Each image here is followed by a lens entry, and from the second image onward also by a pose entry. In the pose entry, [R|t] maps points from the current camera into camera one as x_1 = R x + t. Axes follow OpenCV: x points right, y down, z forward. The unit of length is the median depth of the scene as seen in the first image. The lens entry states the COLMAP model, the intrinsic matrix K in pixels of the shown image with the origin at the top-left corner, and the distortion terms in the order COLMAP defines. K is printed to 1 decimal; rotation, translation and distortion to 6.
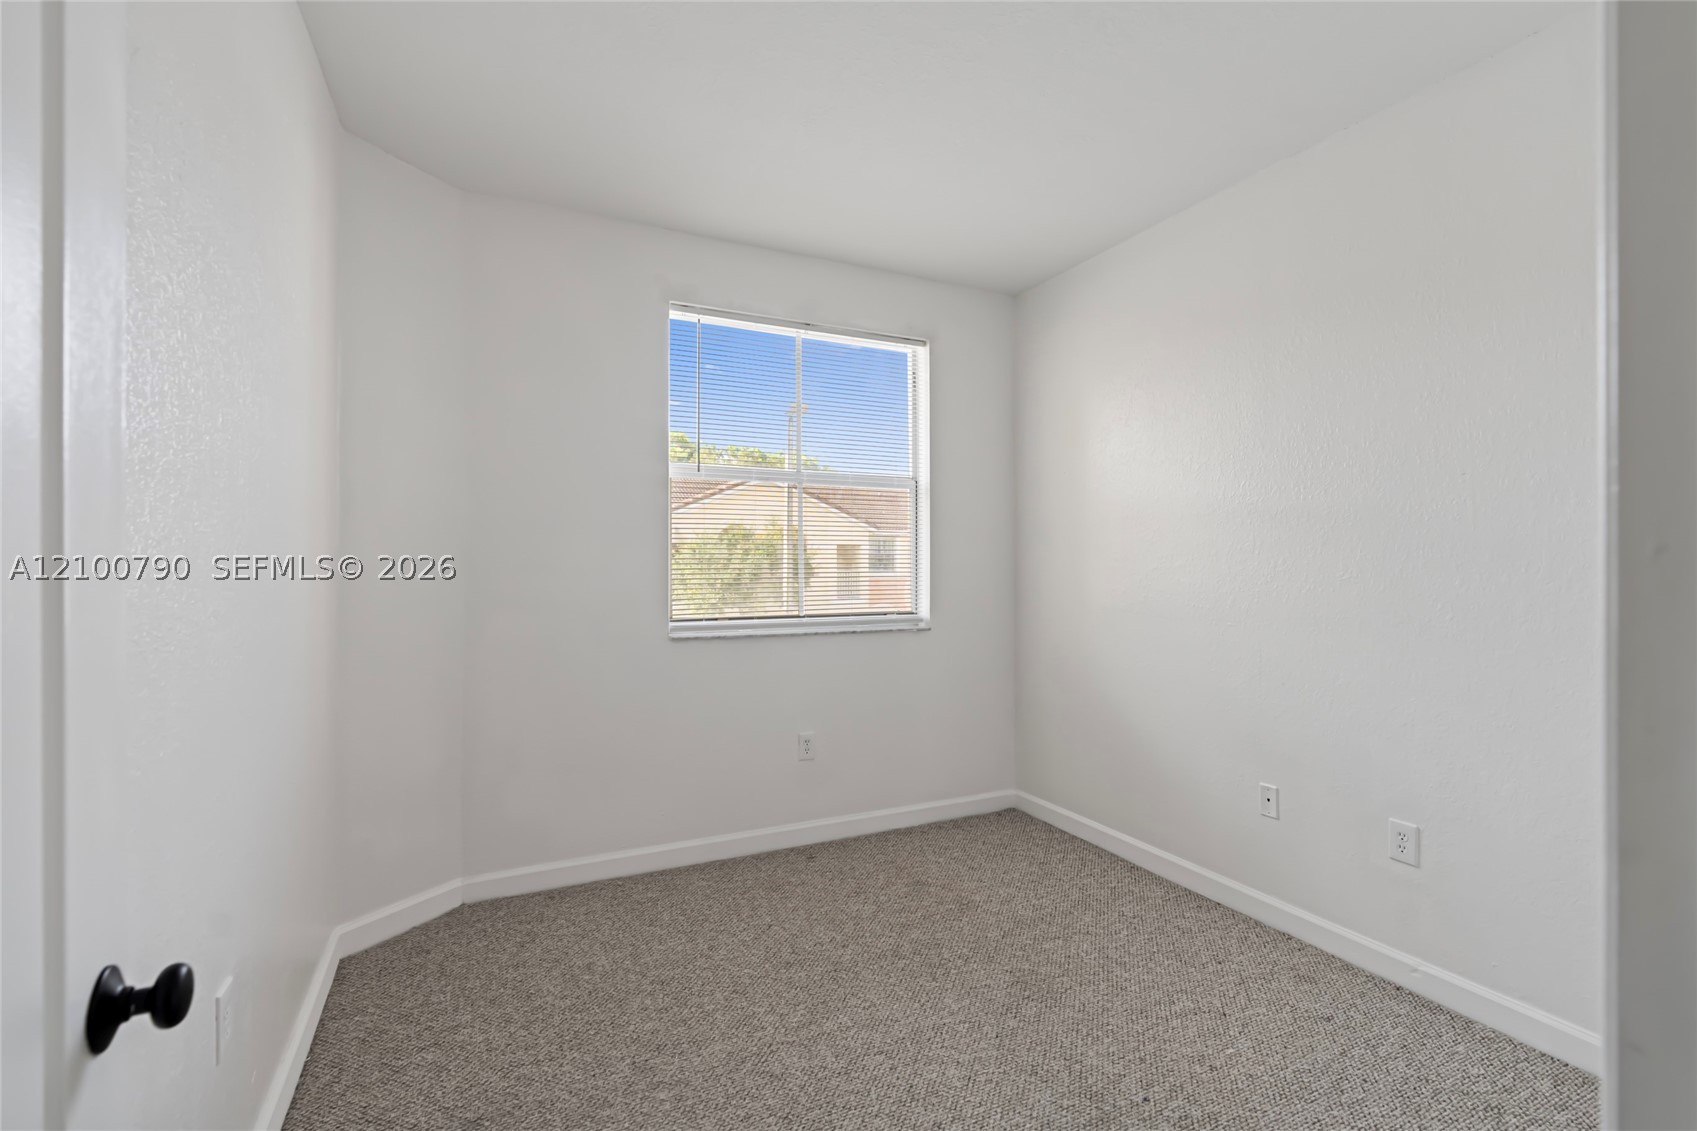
lens RADIAL K [[764.5, 0, 848.5], [0, 764.5, 565.5], [0, 0, 1]] dist [-0.001122, 0.000944]
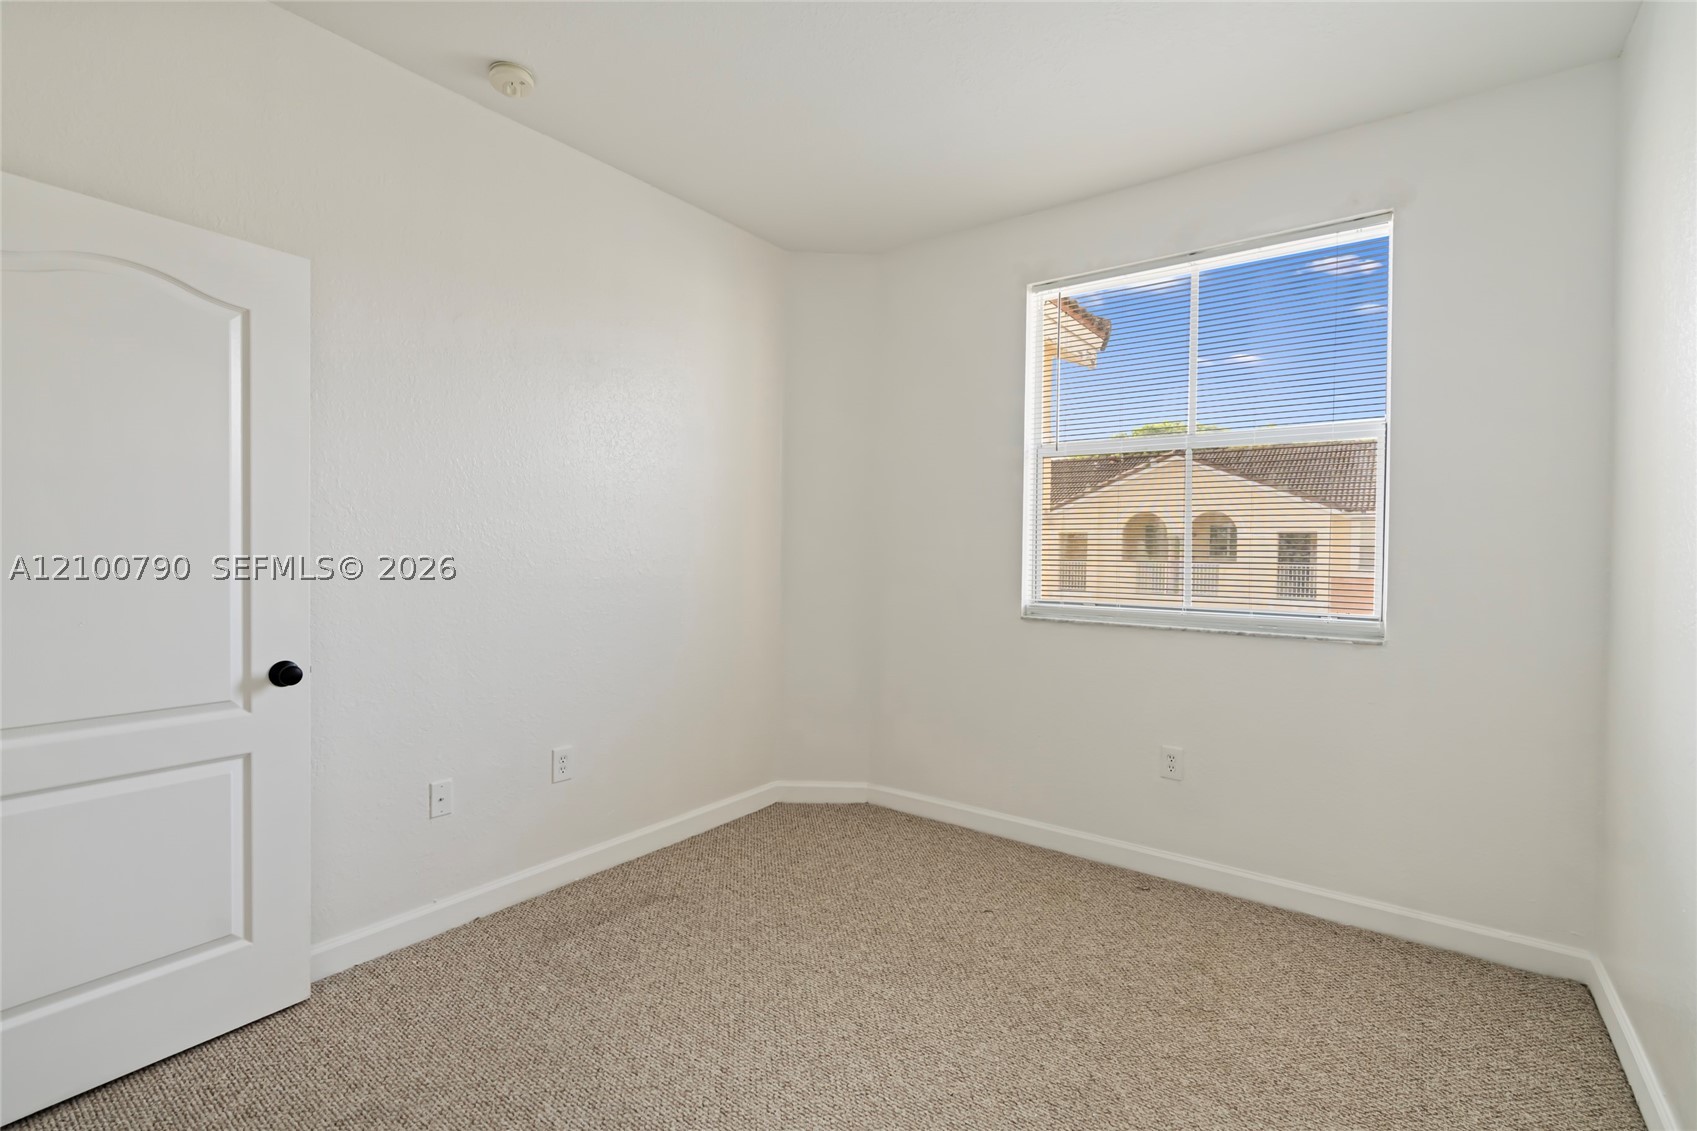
lens RADIAL K [[764.5, 0, 848.5], [0, 764.5, 565.5], [0, 0, 1]] dist [-0.001122, 0.000944]
pose [[0.460046, 0.024280, -0.887563, 0.592605], [-0.015489, 0.999693, 0.019319, 0.010654], [0.887760, 0.004860, 0.460281, 0.340505]]
